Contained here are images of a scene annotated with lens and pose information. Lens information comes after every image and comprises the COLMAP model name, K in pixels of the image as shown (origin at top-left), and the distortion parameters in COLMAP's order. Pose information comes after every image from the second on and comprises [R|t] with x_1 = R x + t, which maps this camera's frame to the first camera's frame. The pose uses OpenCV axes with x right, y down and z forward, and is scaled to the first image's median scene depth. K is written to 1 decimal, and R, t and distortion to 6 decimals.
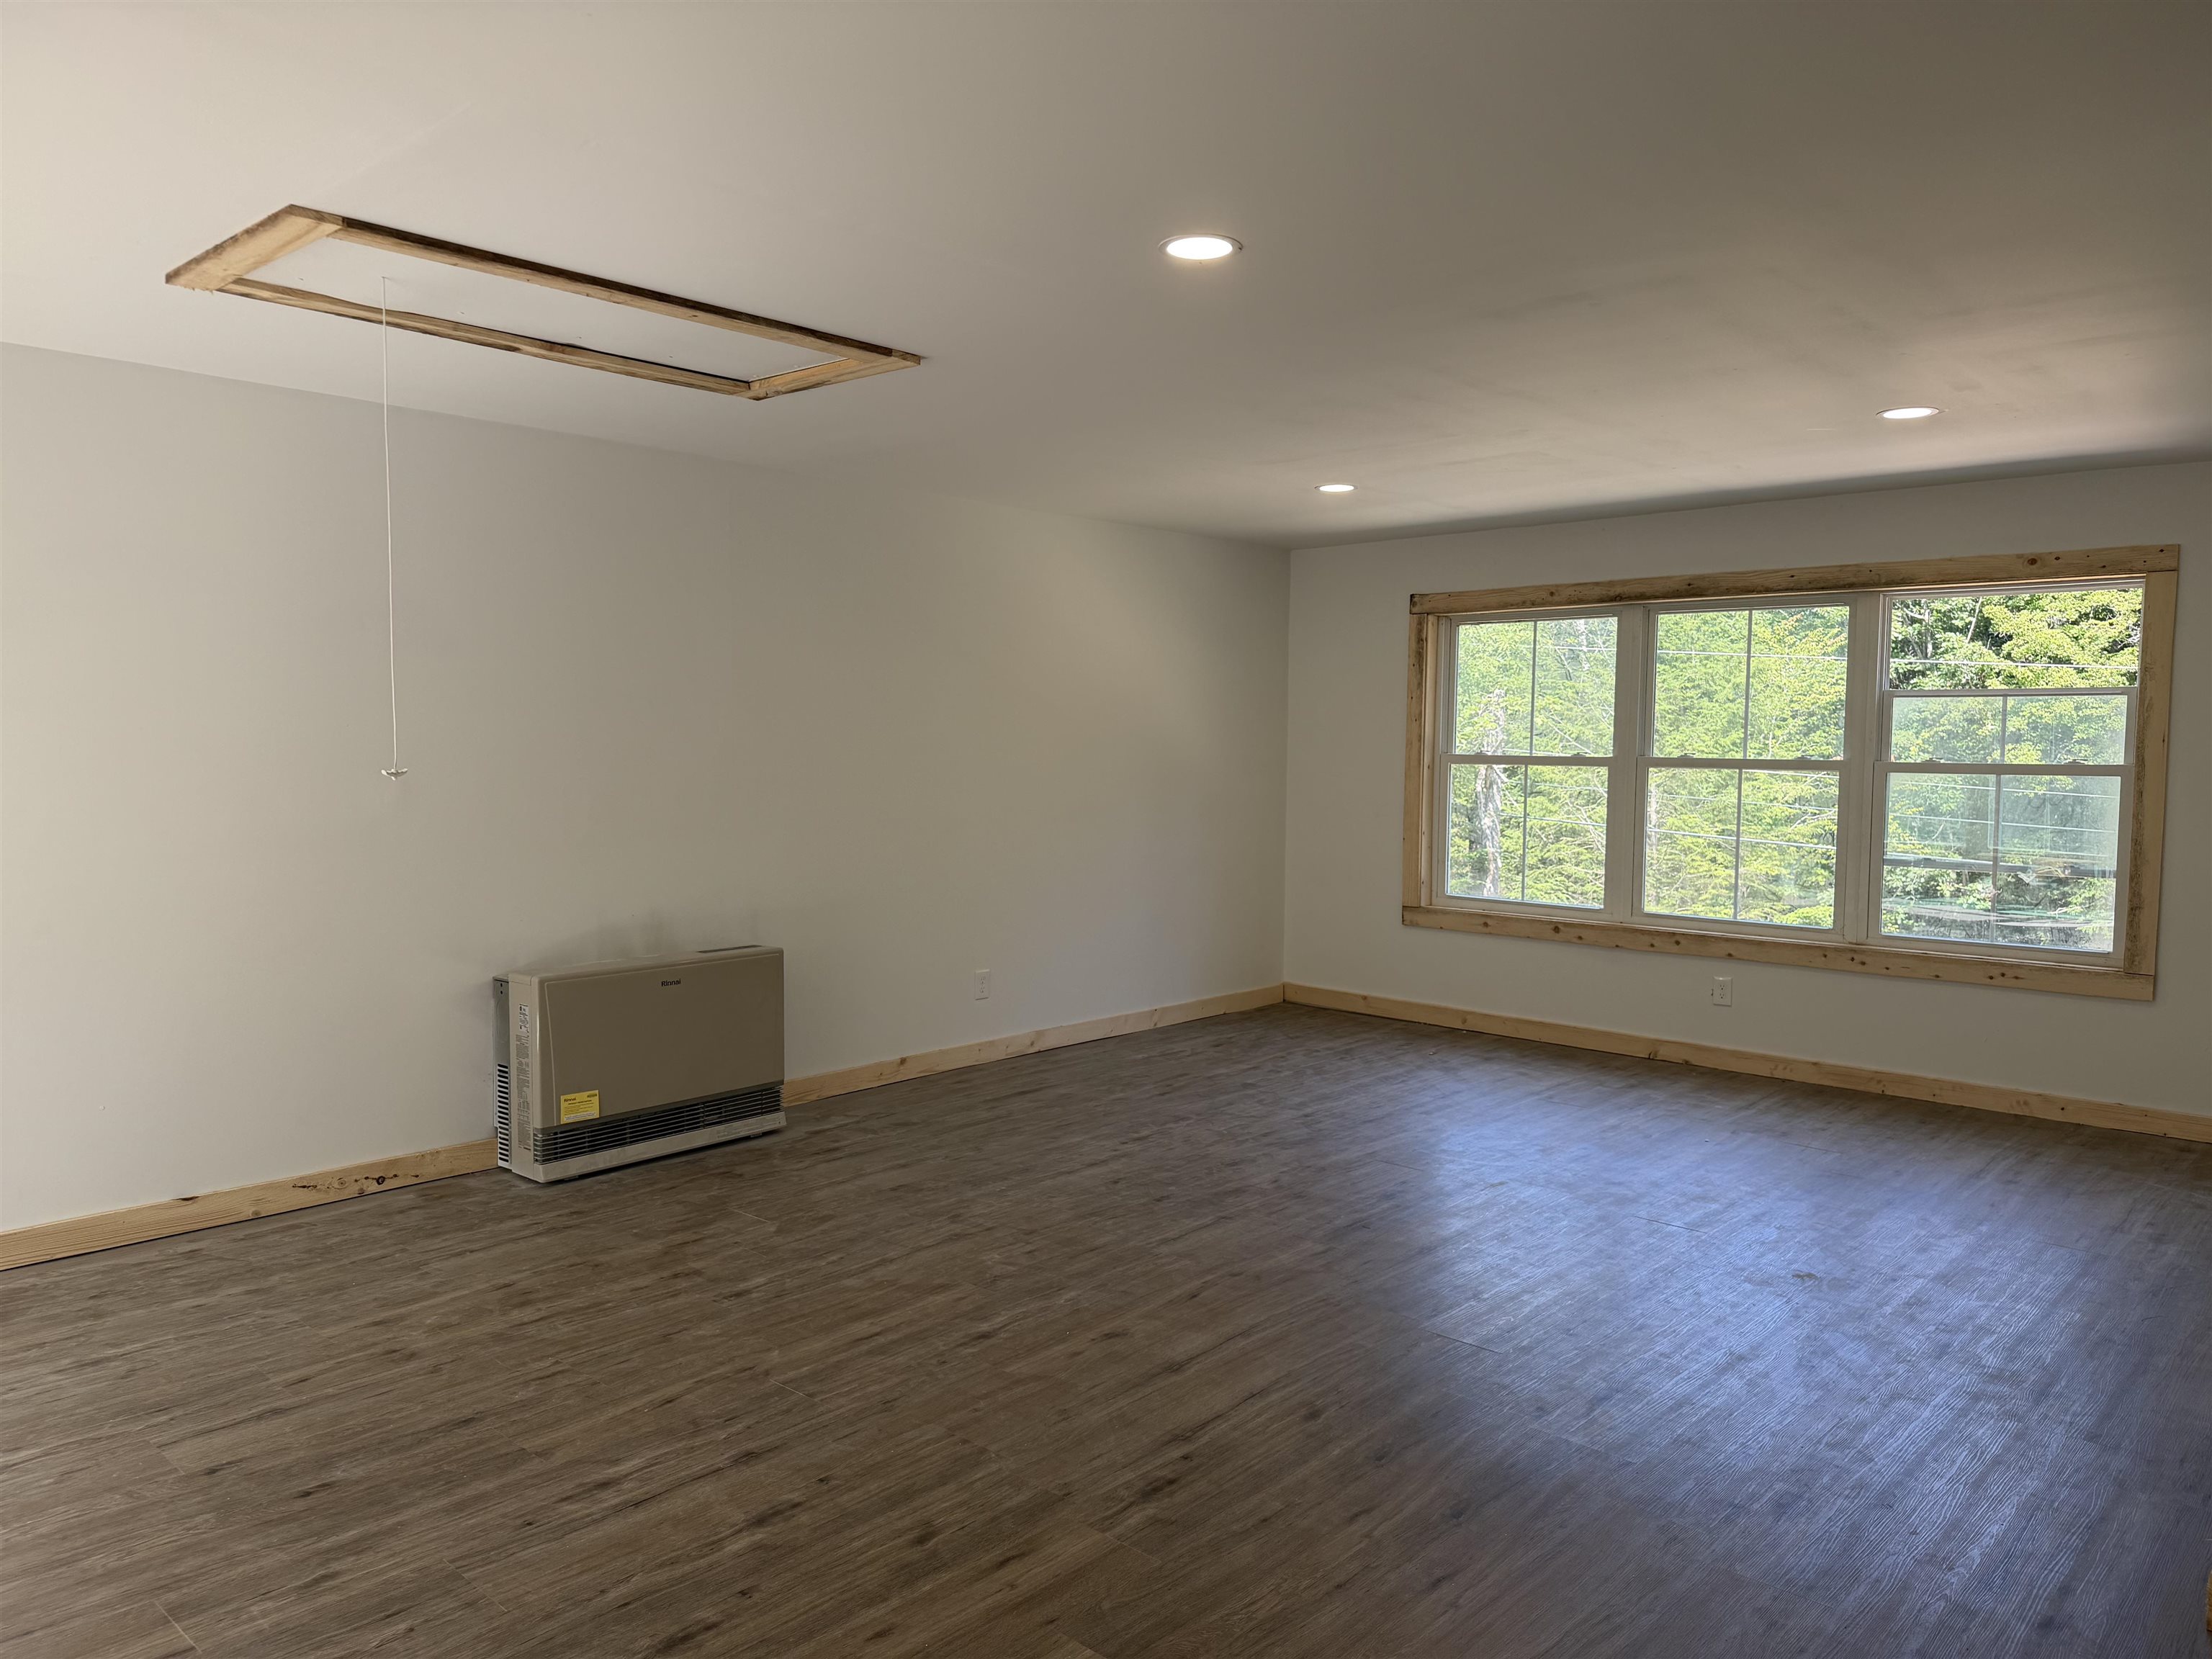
lens RADIAL K [[1564.5, 0, 1105.2], [0, 1564.5, 836.6], [0, 0, 1]] dist [0.123453, -0.191500]
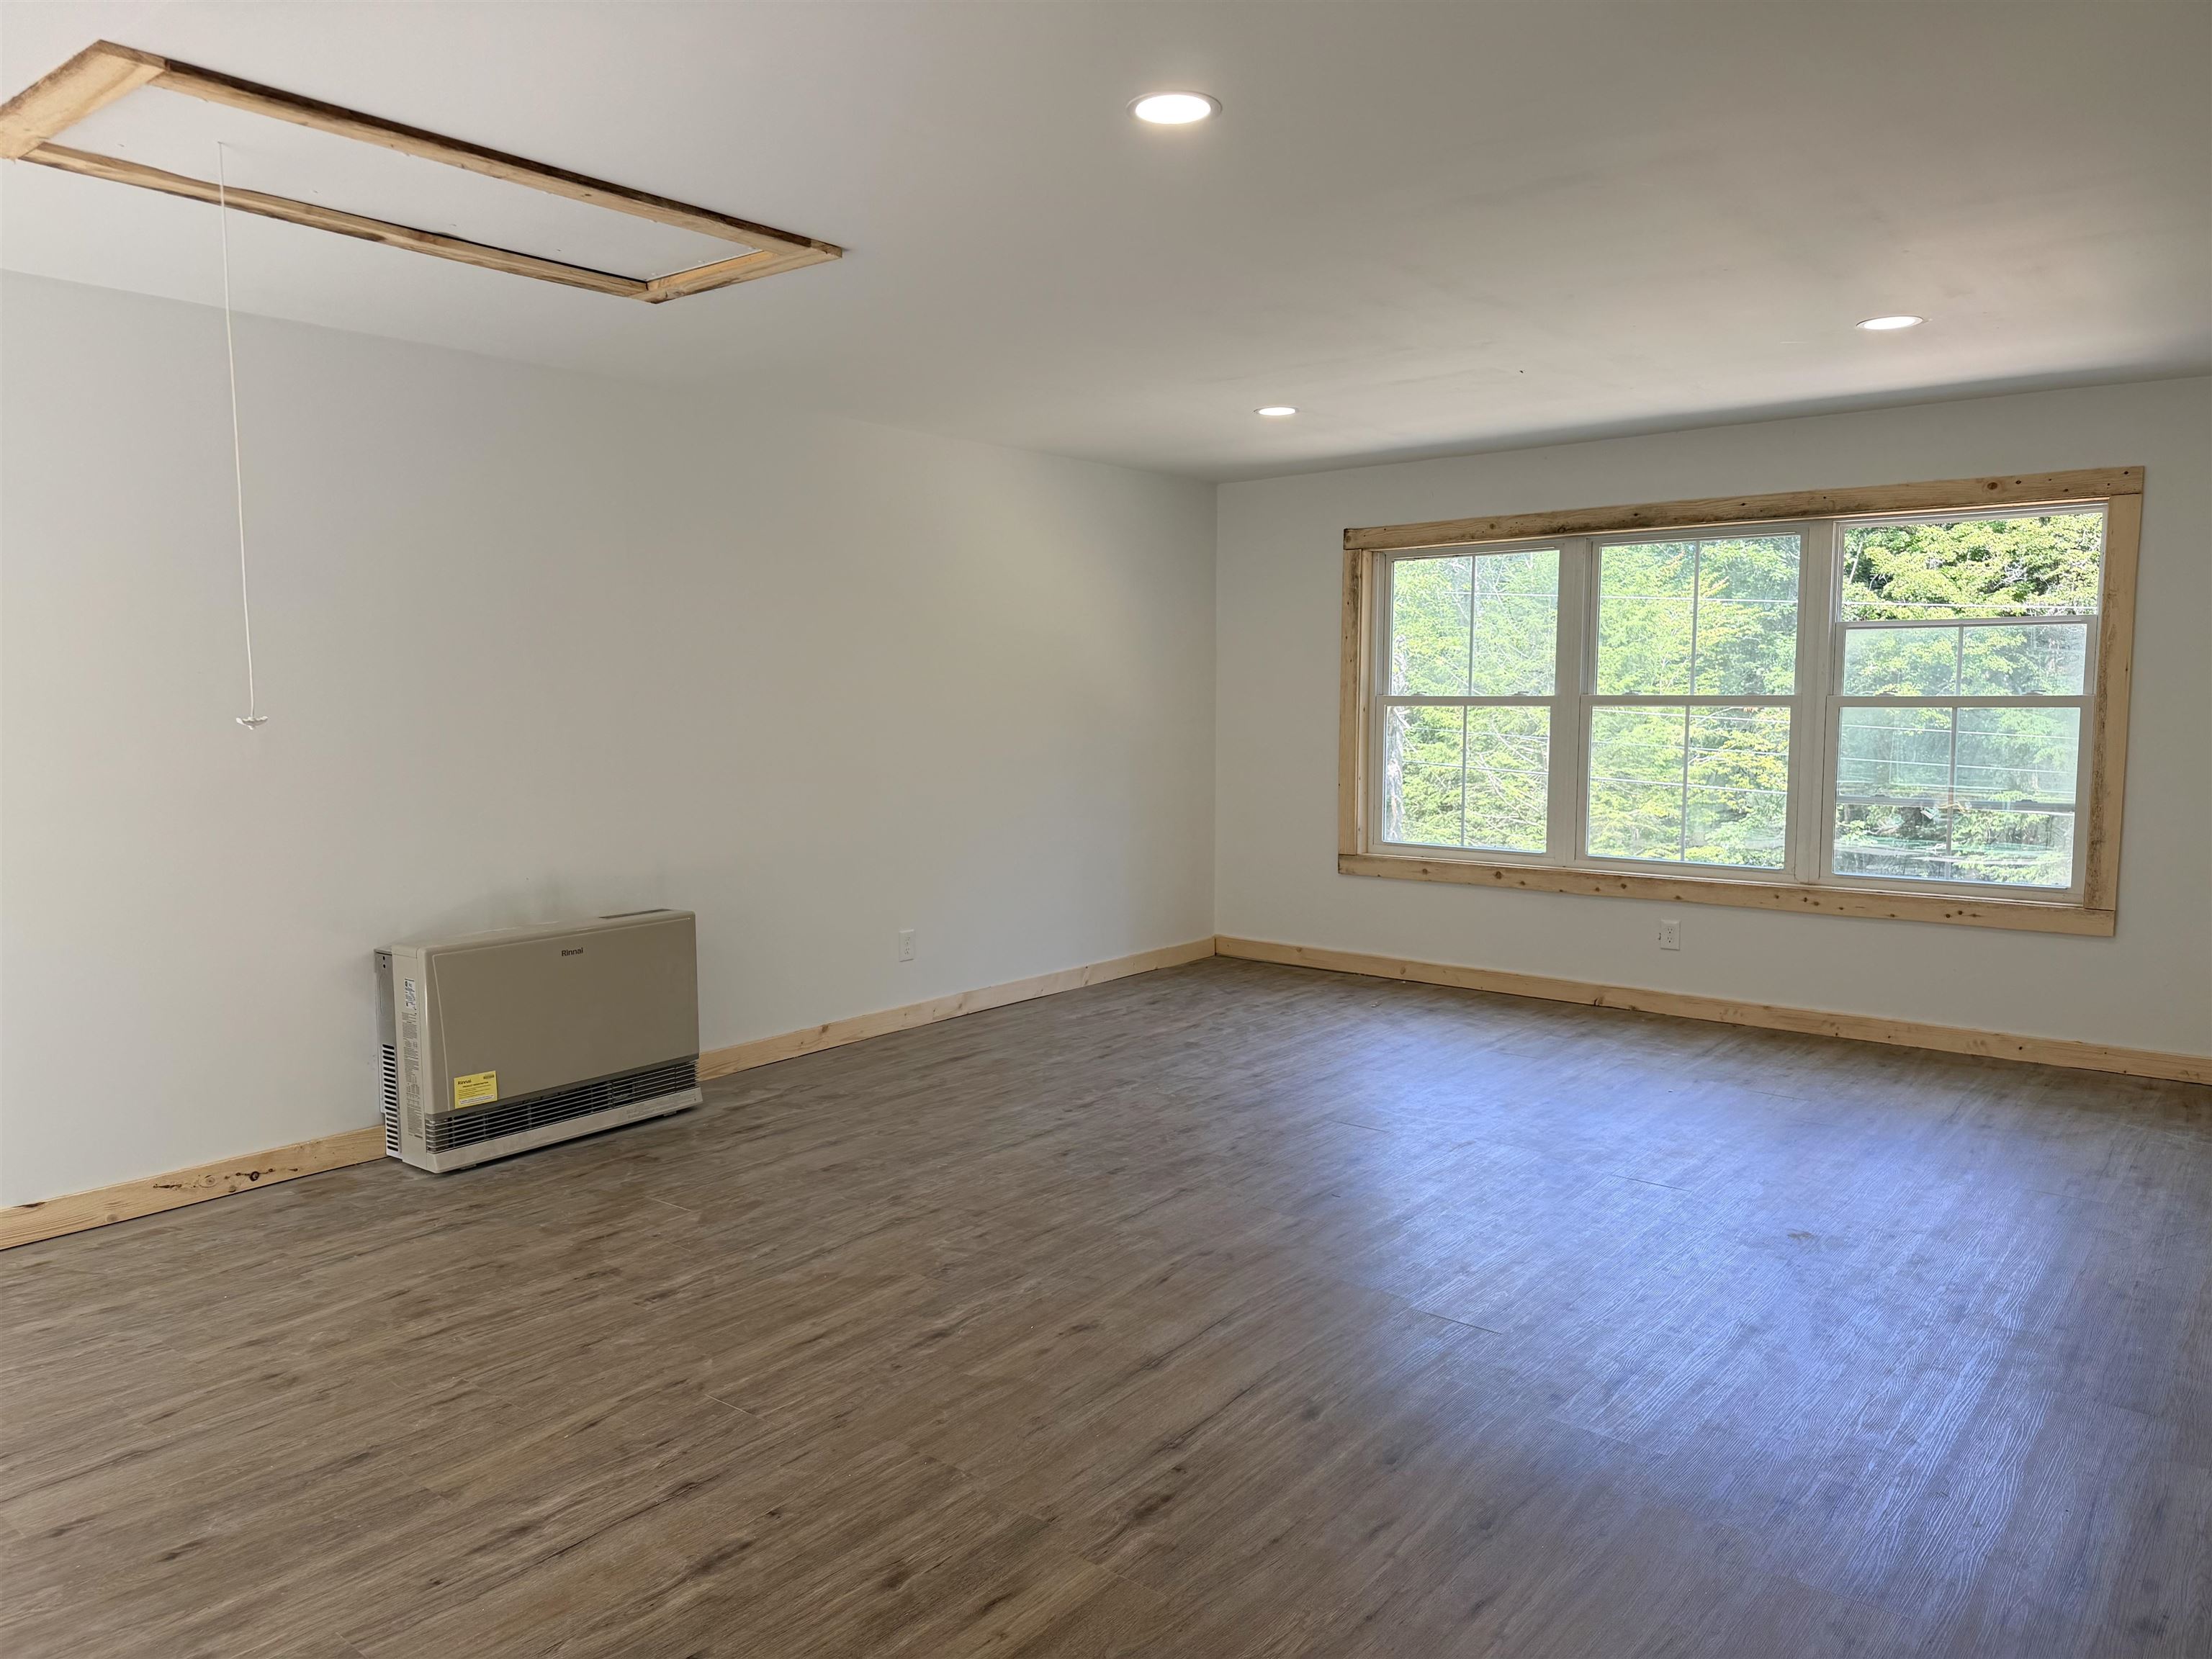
lens RADIAL K [[1562.0, 0, 1089.6], [0, 1562.0, 836.7], [0, 0, 1]] dist [0.113058, -0.167218]
pose [[0.998206, -0.017304, 0.057319, -0.026194], [0.015560, 0.999407, 0.030727, 0.002248], [-0.057817, -0.029780, 0.997883, 0.067670]]
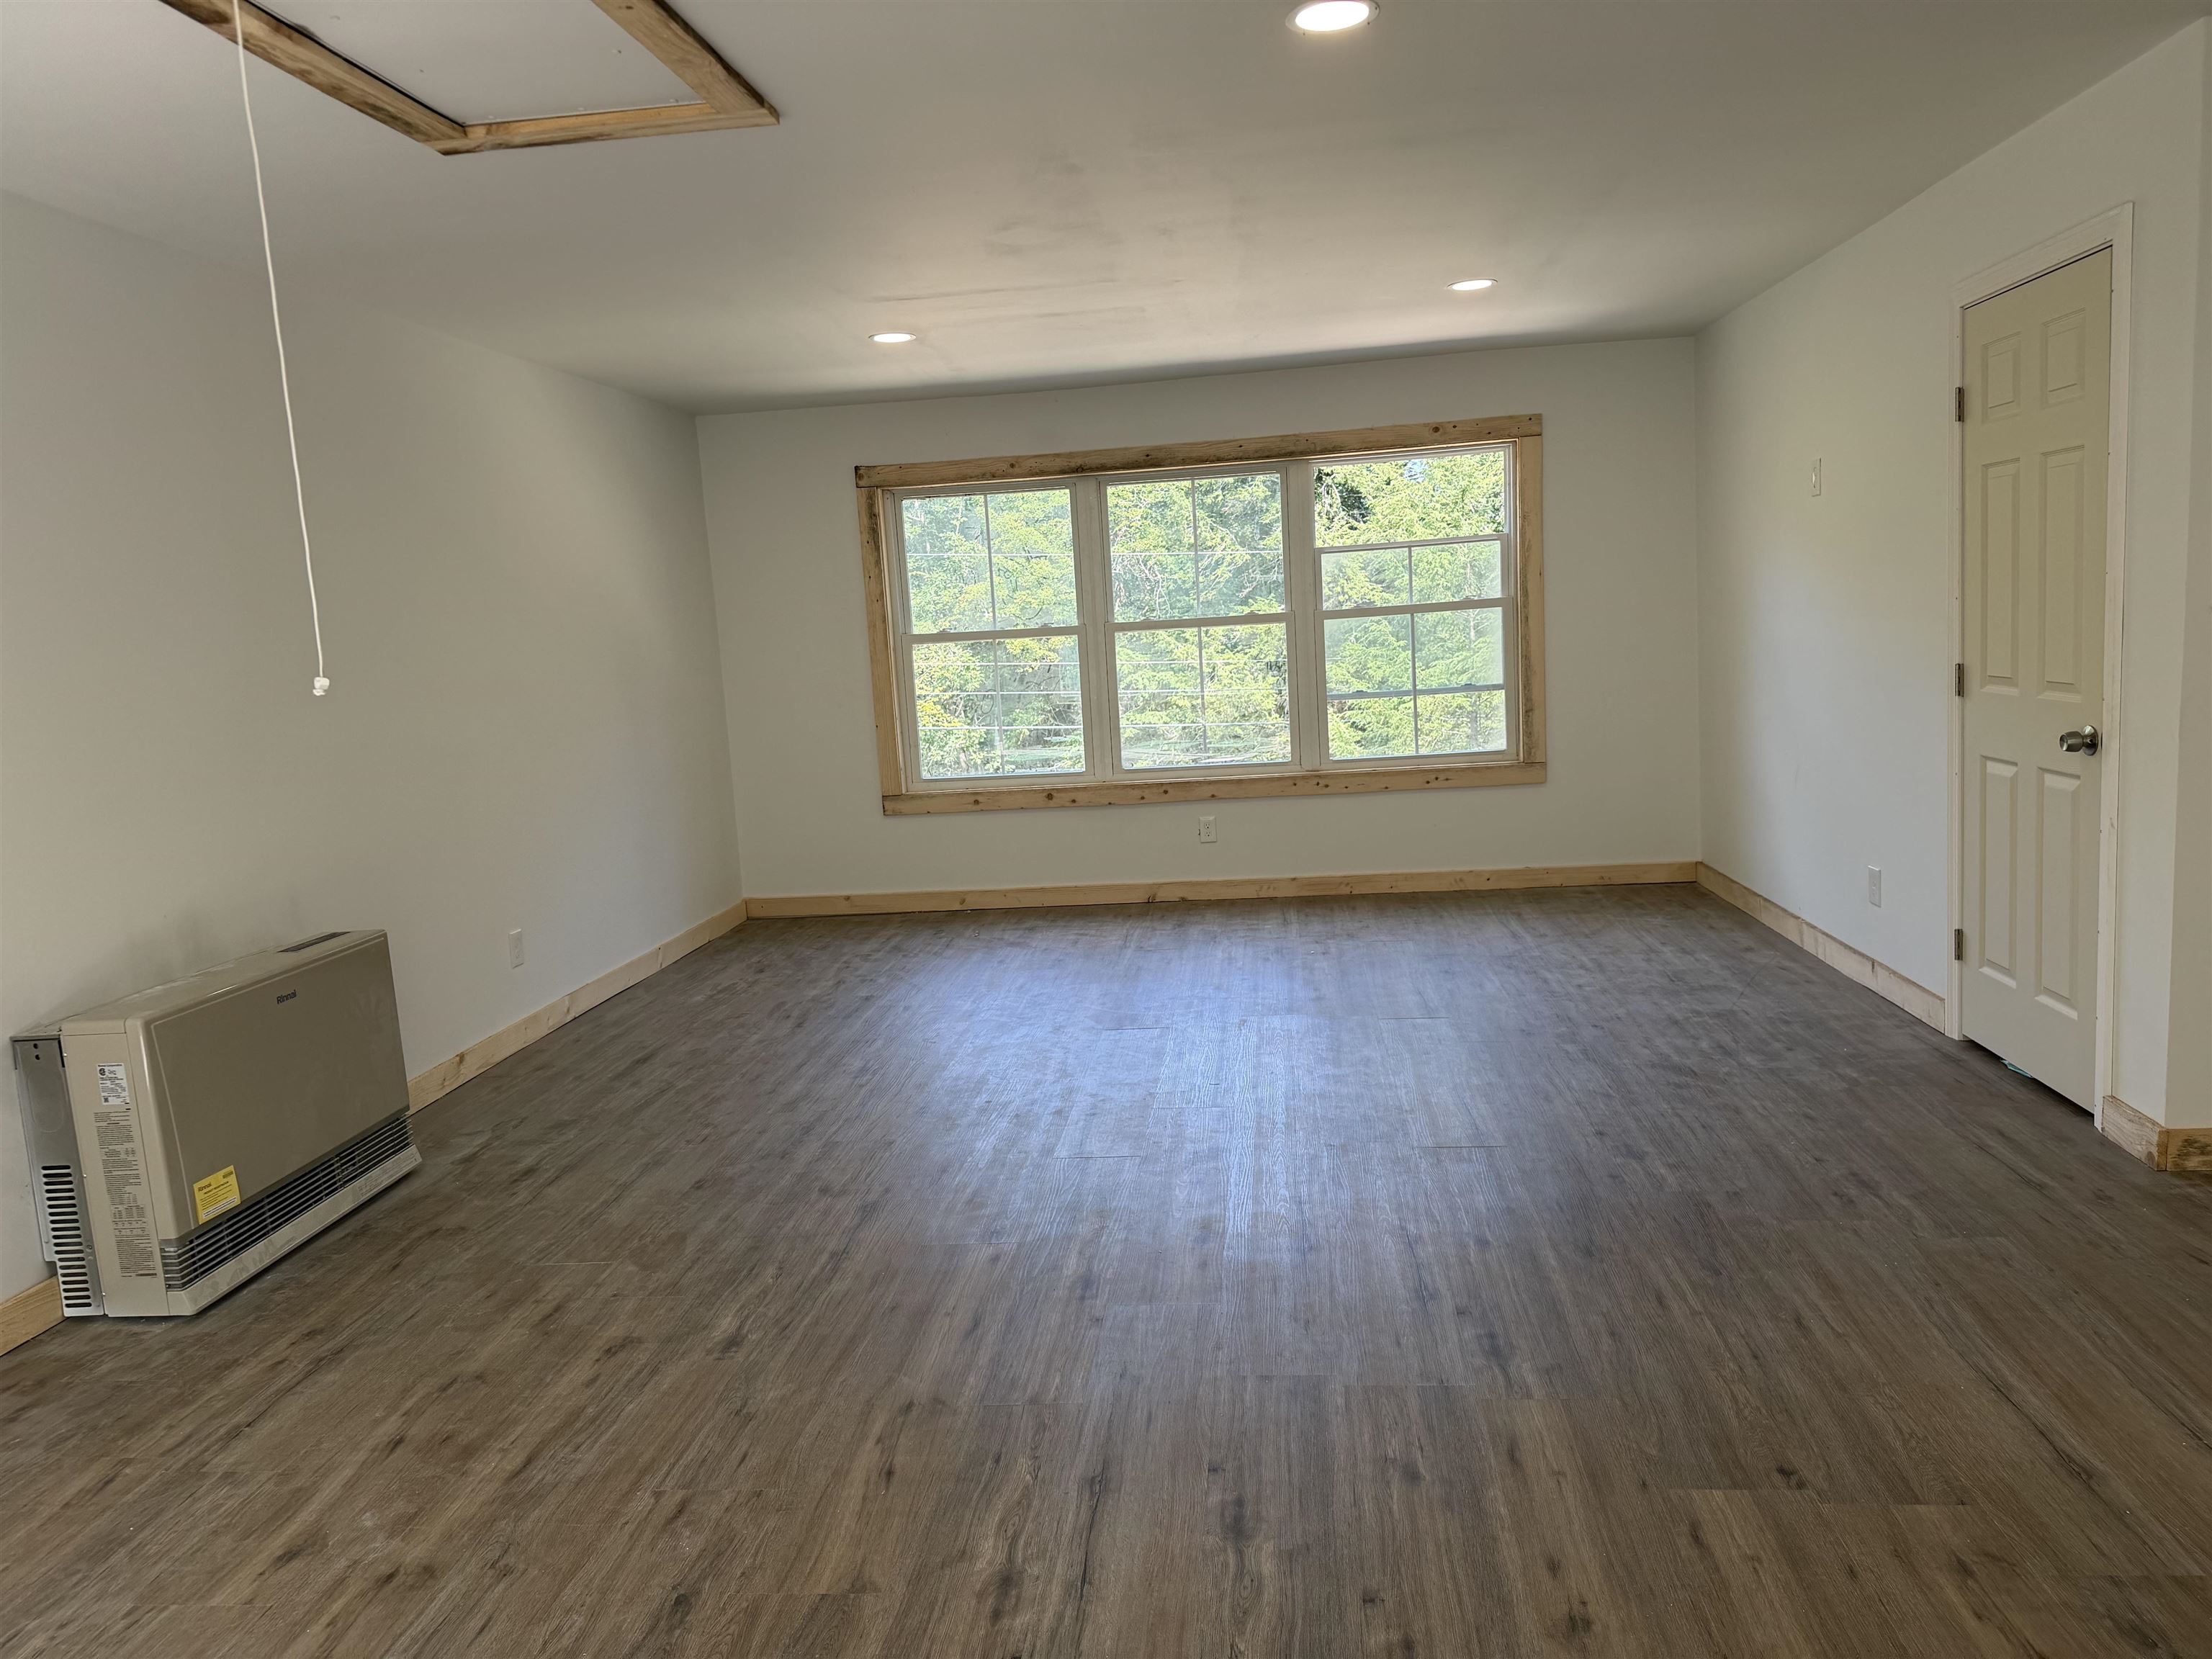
lens RADIAL K [[1564.7, 0, 1107.6], [0, 1564.7, 815.4], [0, 0, 1]] dist [0.114679, -0.156088]
pose [[0.798558, -0.129552, 0.587811, -0.375242], [0.106862, 0.991564, 0.073363, 0.000508], [-0.592356, 0.004230, 0.805665, 0.206630]]
